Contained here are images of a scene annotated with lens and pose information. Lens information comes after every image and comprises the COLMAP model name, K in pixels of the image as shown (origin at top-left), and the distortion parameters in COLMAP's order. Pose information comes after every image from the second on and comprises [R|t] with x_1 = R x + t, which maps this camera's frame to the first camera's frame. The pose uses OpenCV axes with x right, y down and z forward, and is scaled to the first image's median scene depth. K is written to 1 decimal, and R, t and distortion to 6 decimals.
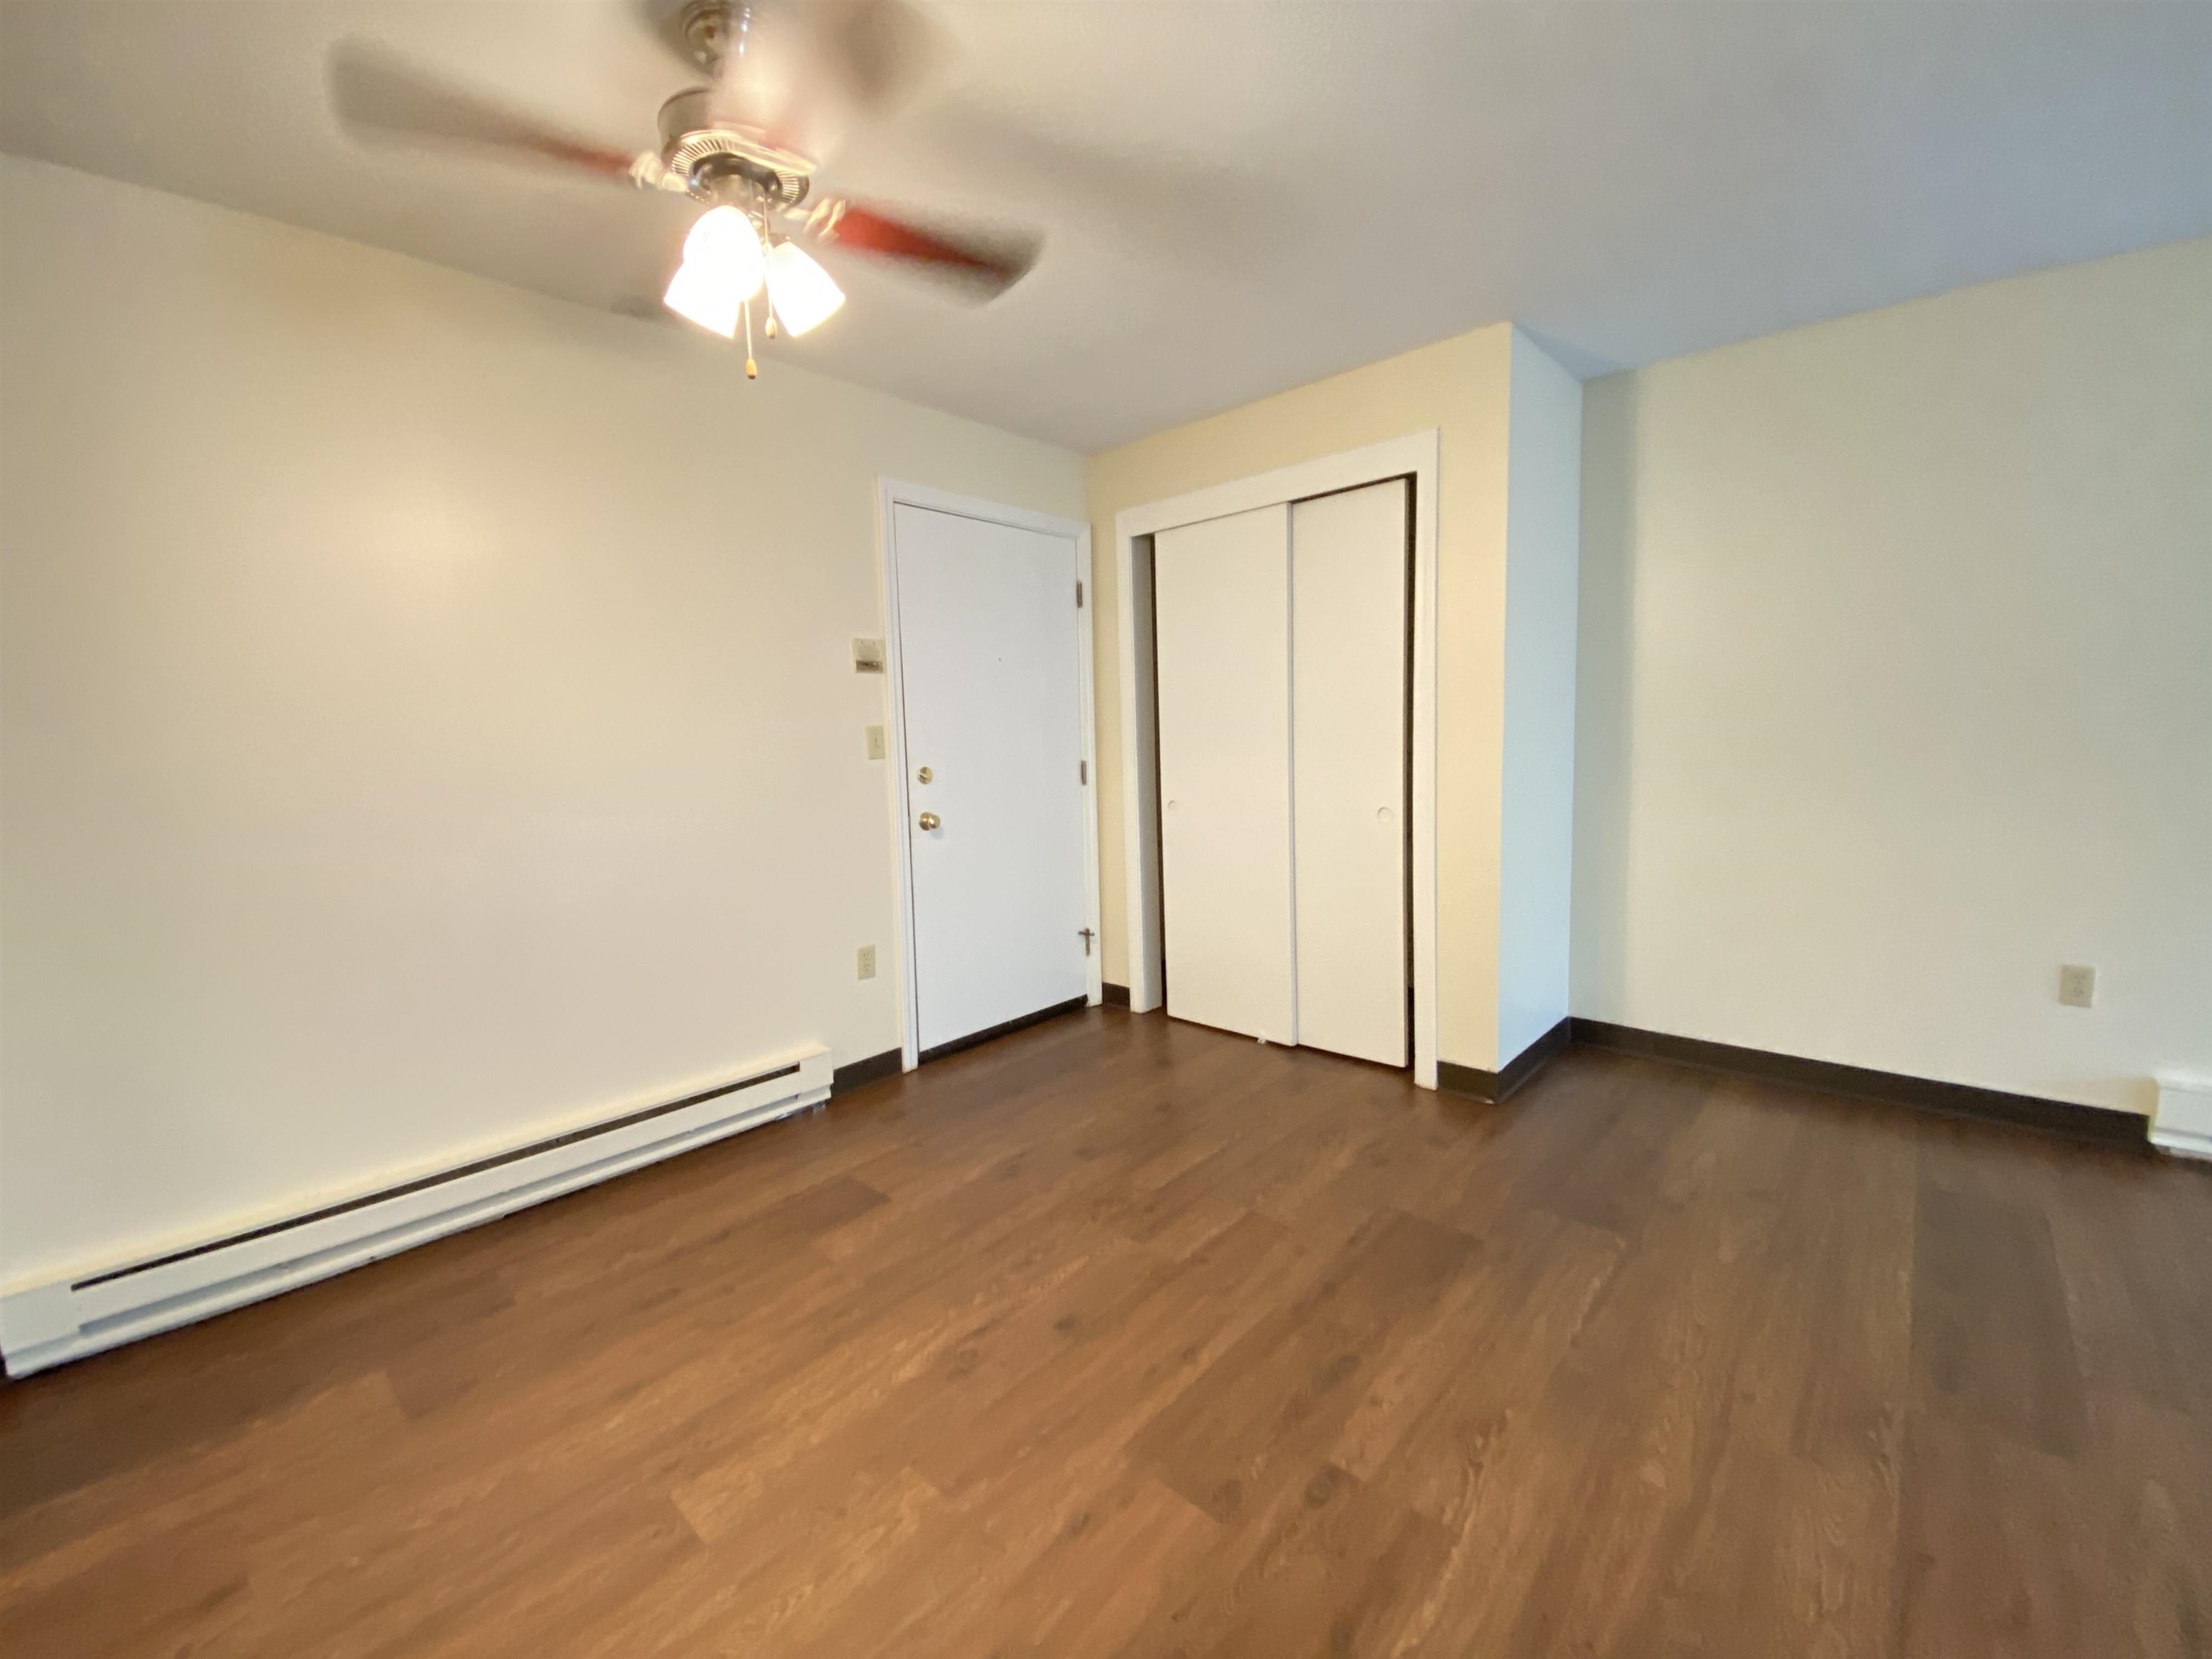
lens RADIAL K [[896.1, 0, 1094.1], [0, 896.1, 813.4], [0, 0, 1]] dist [0.021758, -0.021518]
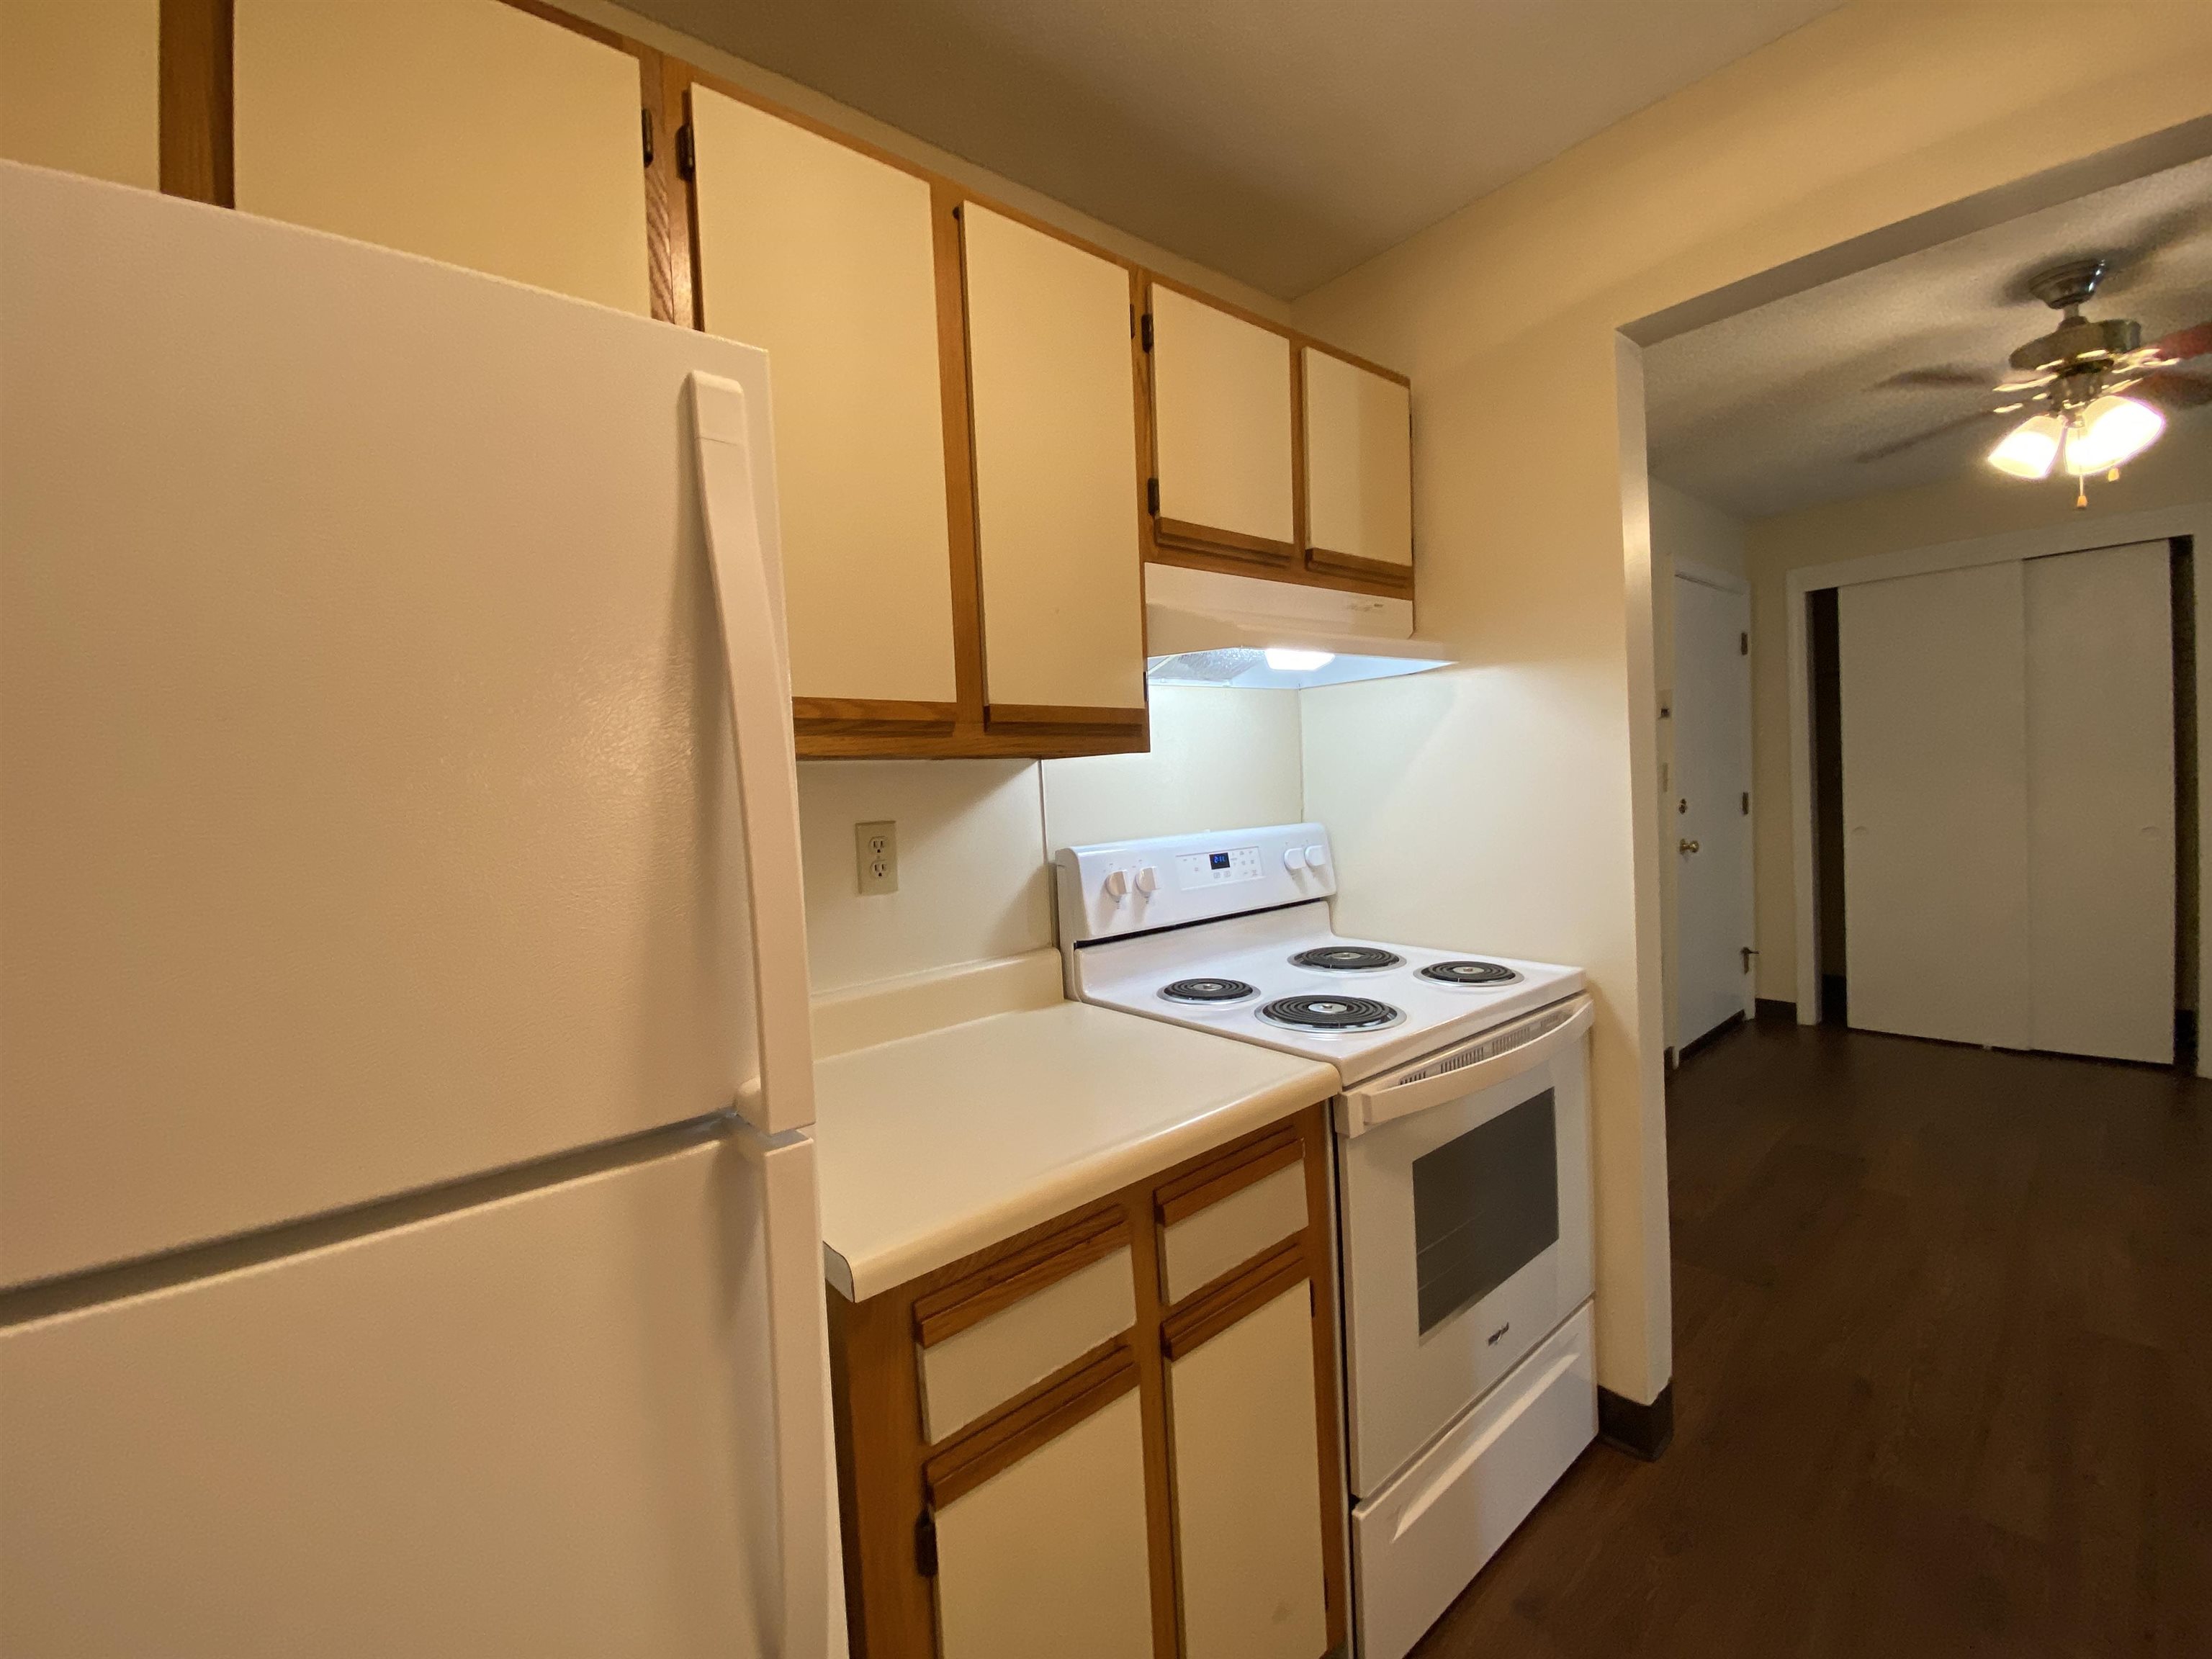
lens RADIAL K [[884.7, 0, 1100.6], [0, 884.7, 809.2], [0, 0, 1]] dist [0.041742, -0.034323]
pose [[0.992718, -0.016800, -0.119288, -0.784267], [0.010620, 0.998577, -0.052257, 0.010914], [0.119996, 0.050610, 0.991484, -0.217671]]
